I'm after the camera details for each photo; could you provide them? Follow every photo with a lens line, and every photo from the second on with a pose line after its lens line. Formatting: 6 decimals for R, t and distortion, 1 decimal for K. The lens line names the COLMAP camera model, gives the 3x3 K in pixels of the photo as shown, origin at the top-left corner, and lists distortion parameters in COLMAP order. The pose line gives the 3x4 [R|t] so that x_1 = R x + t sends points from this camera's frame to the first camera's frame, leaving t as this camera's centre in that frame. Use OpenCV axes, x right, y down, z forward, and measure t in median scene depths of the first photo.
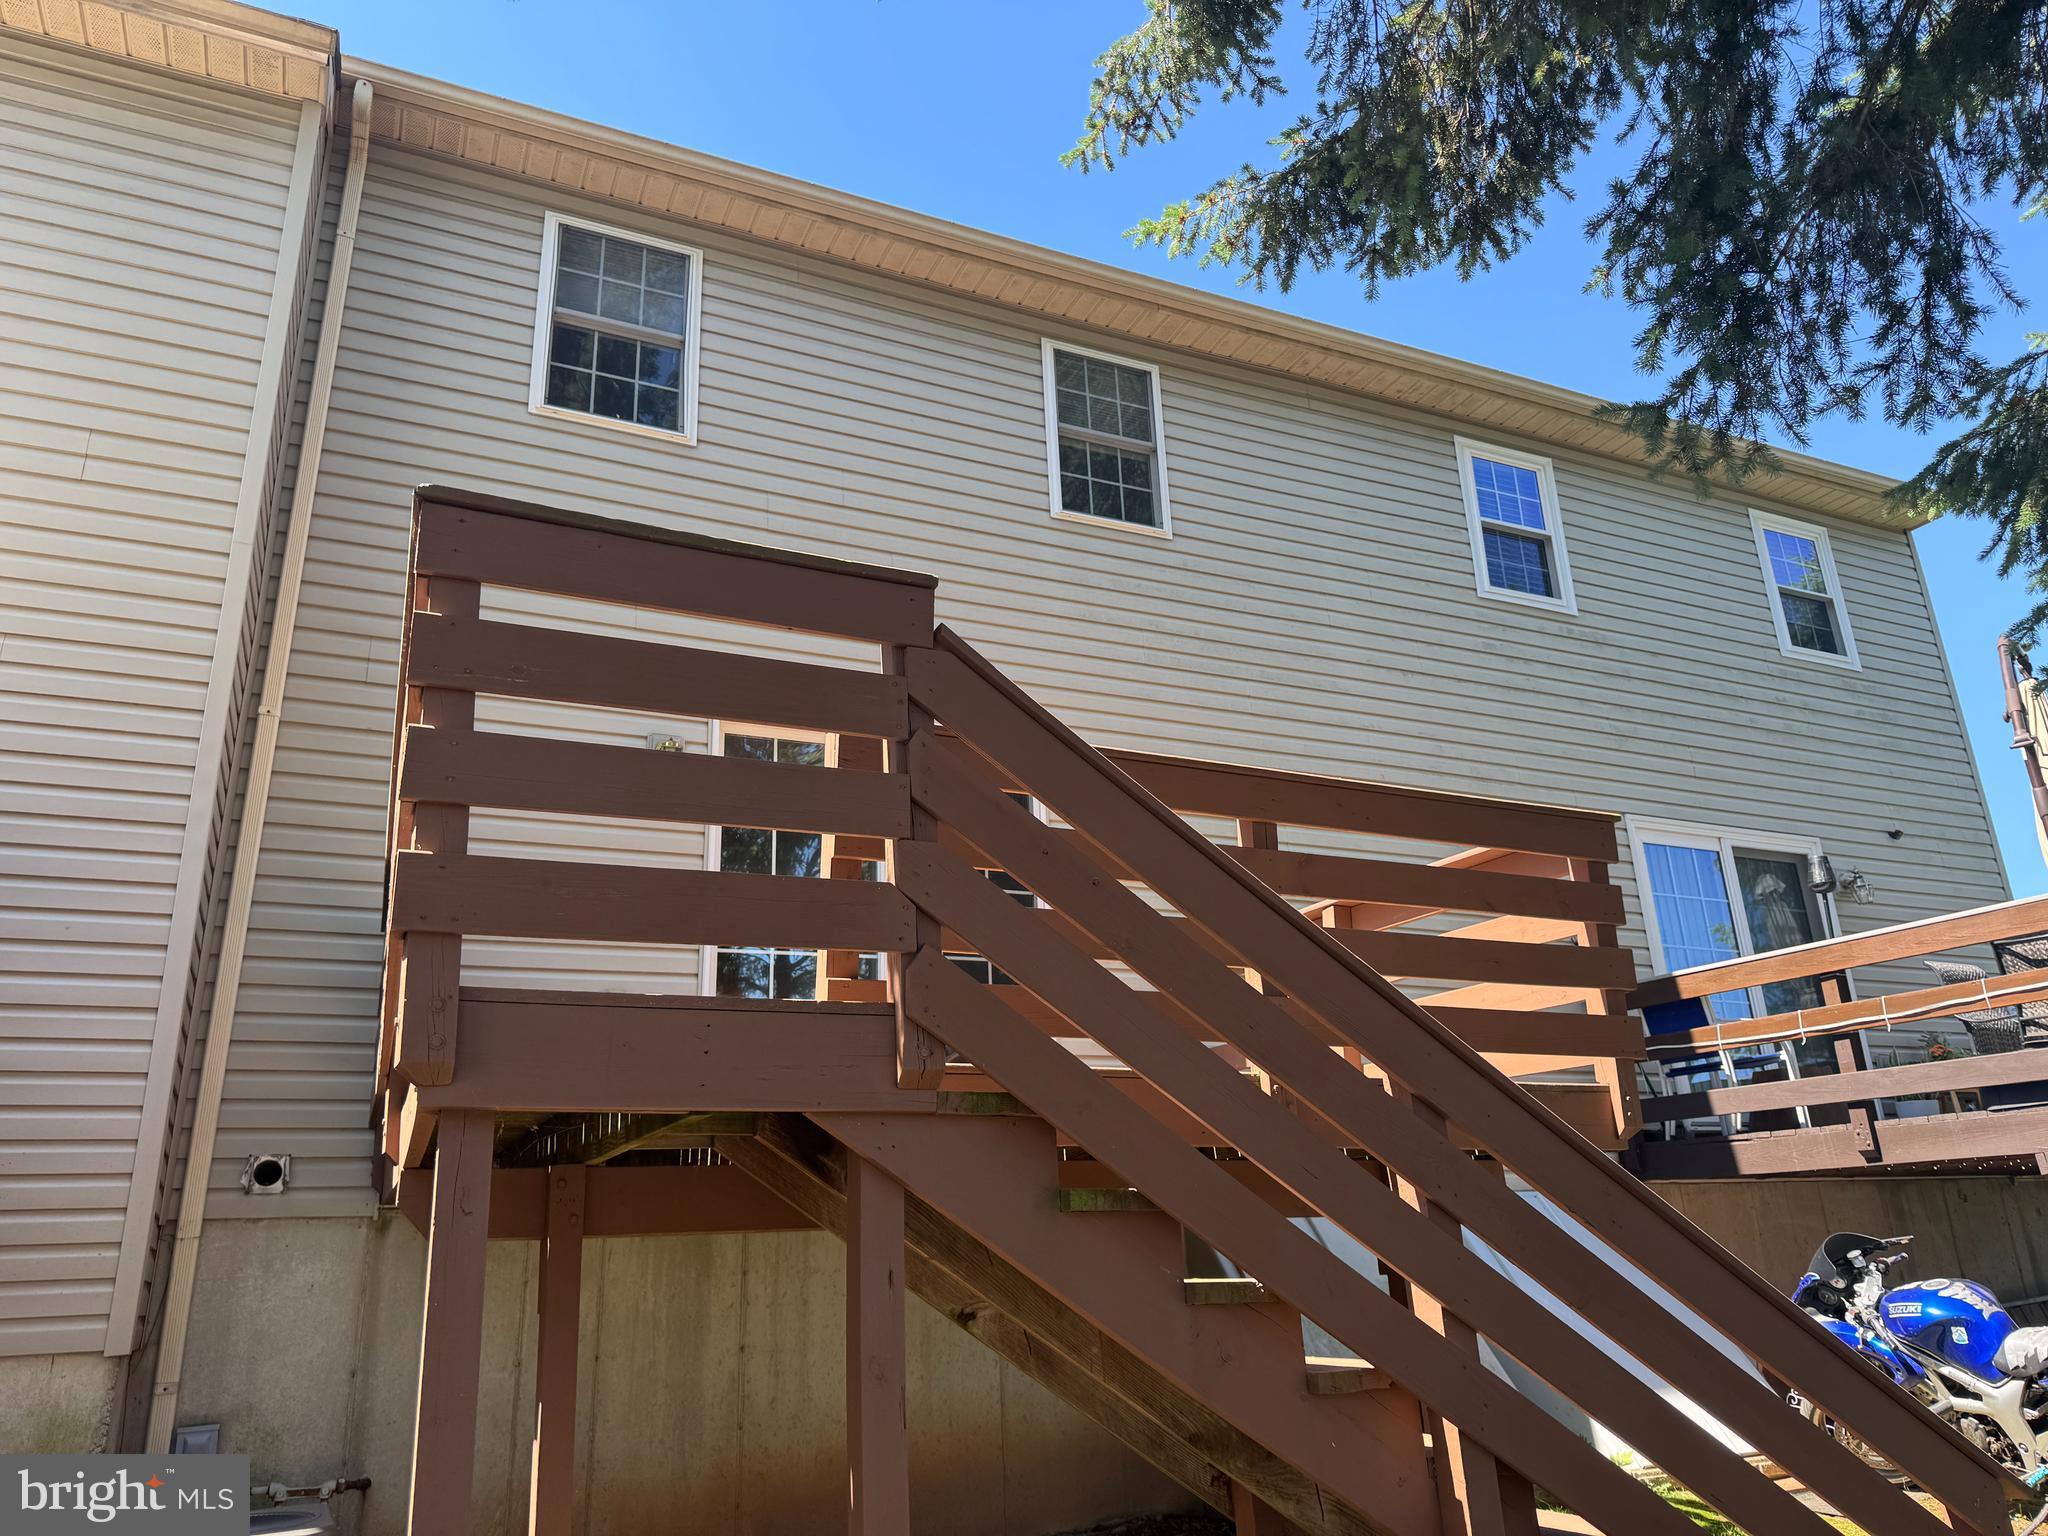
lens RADIAL K [[1432.4, 0, 1024.0], [0, 1432.4, 768.0], [0, 0, 1]] dist [0.068524, -0.074409]
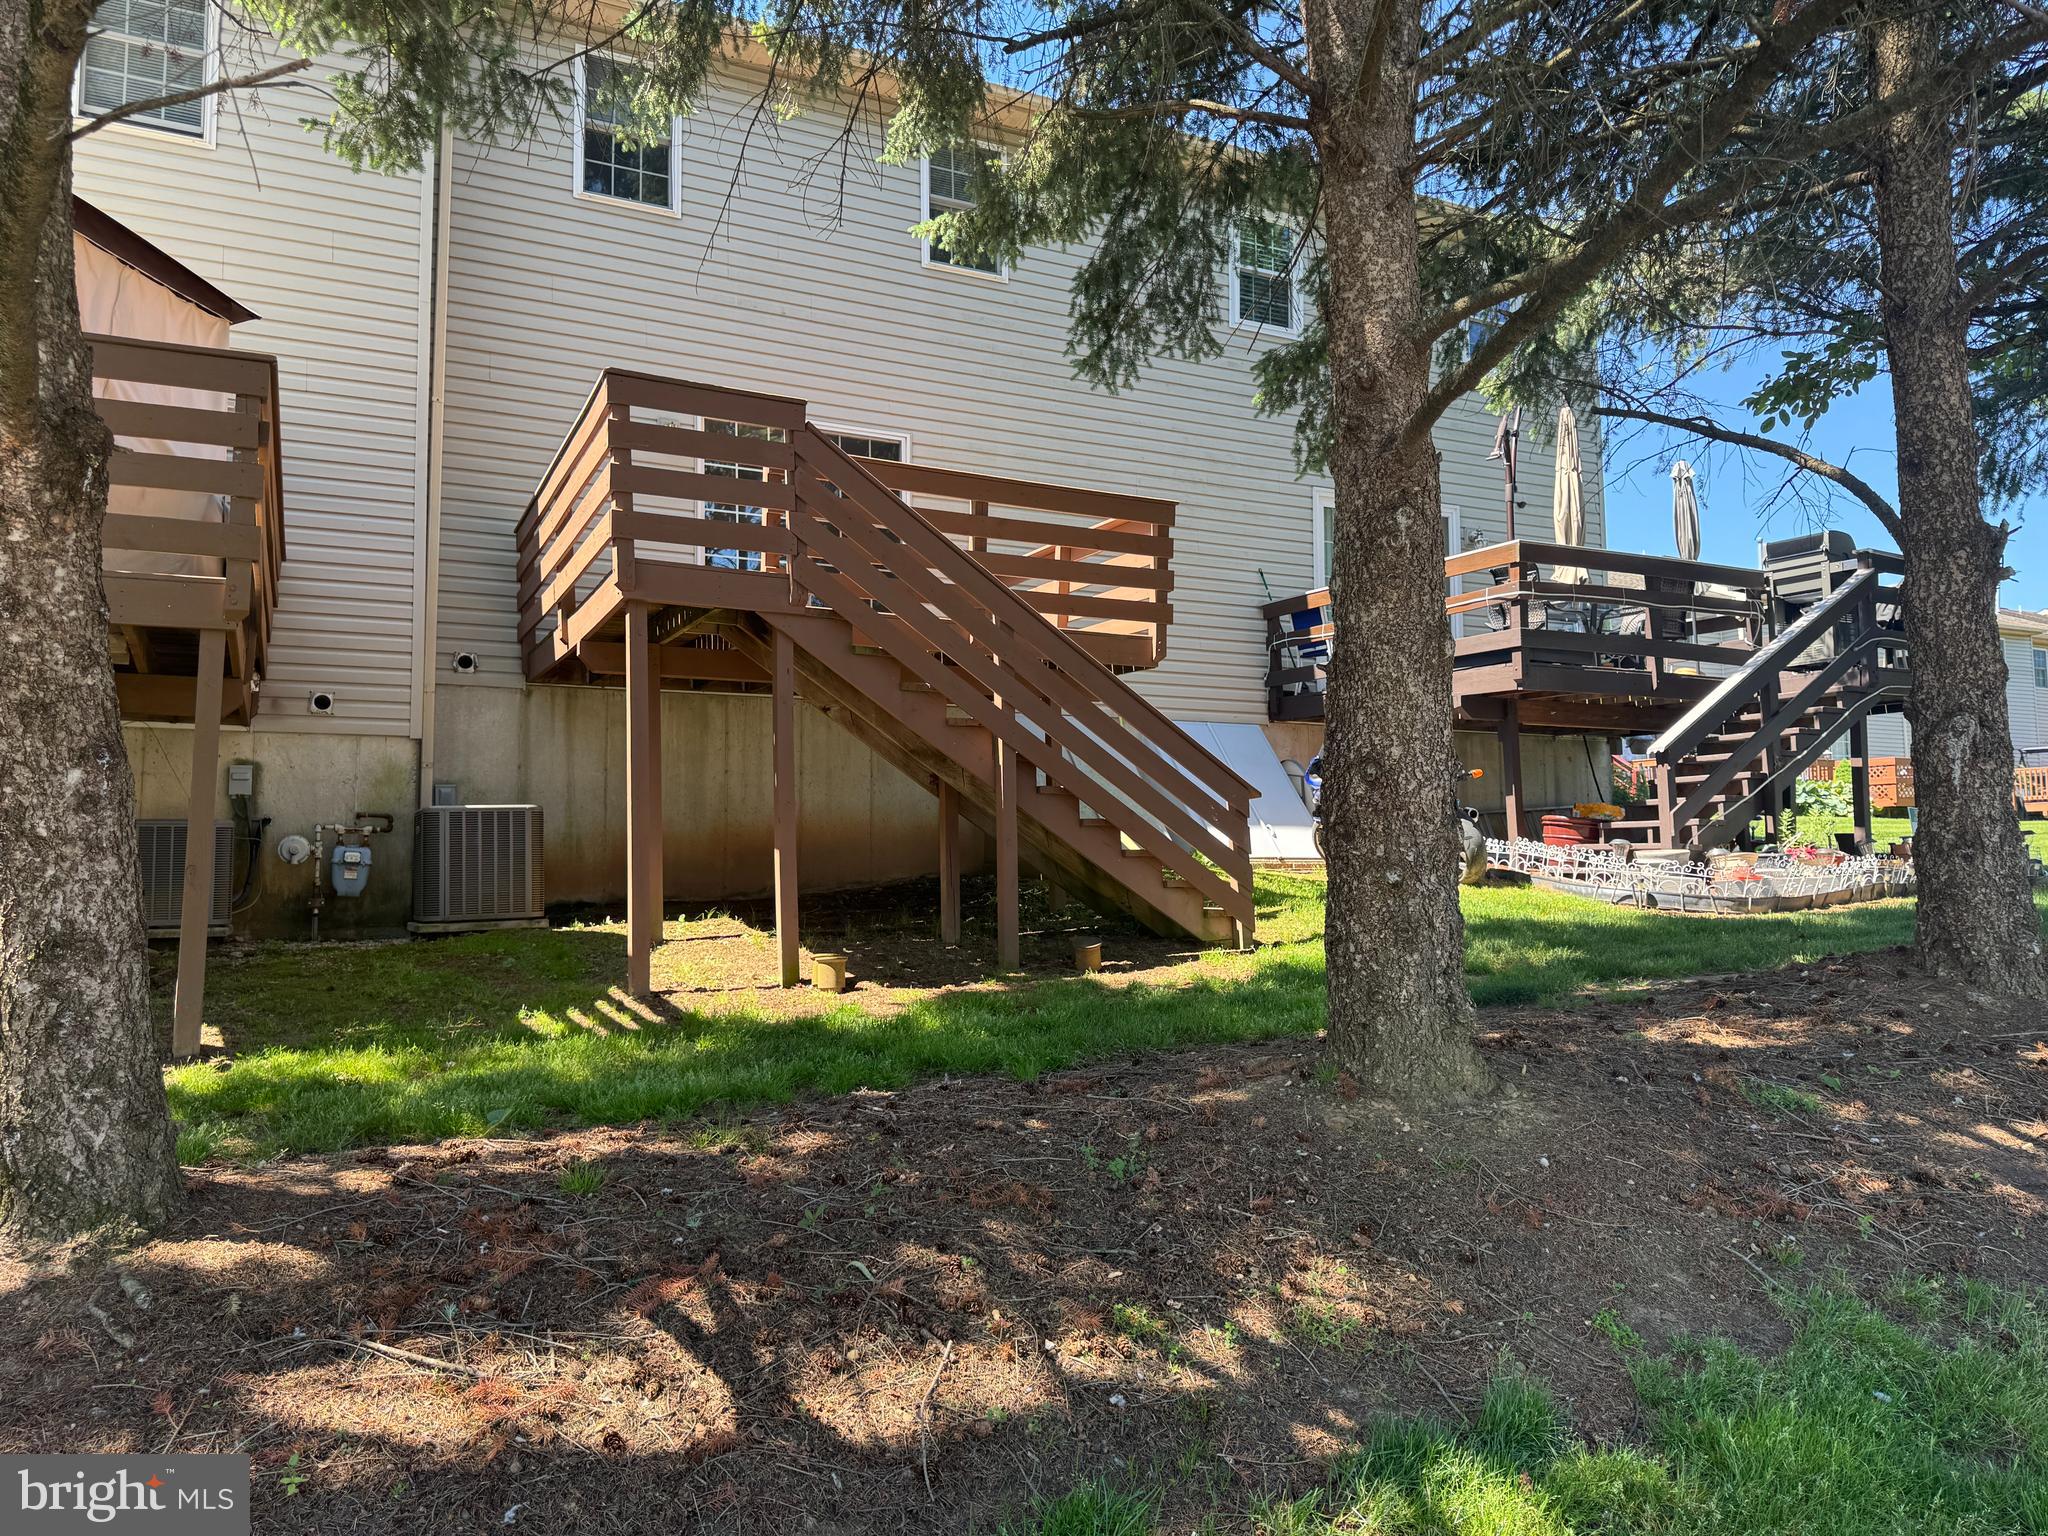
lens RADIAL K [[1427.2, 0, 1028.0], [0, 1427.2, 763.9], [0, 0, 1]] dist [0.144257, -0.239100]
pose [[0.998786, 0.033690, 0.035939, 0.144167], [-0.041711, 0.966530, 0.253138, -0.100924], [-0.026208, -0.254330, 0.966762, -0.900439]]
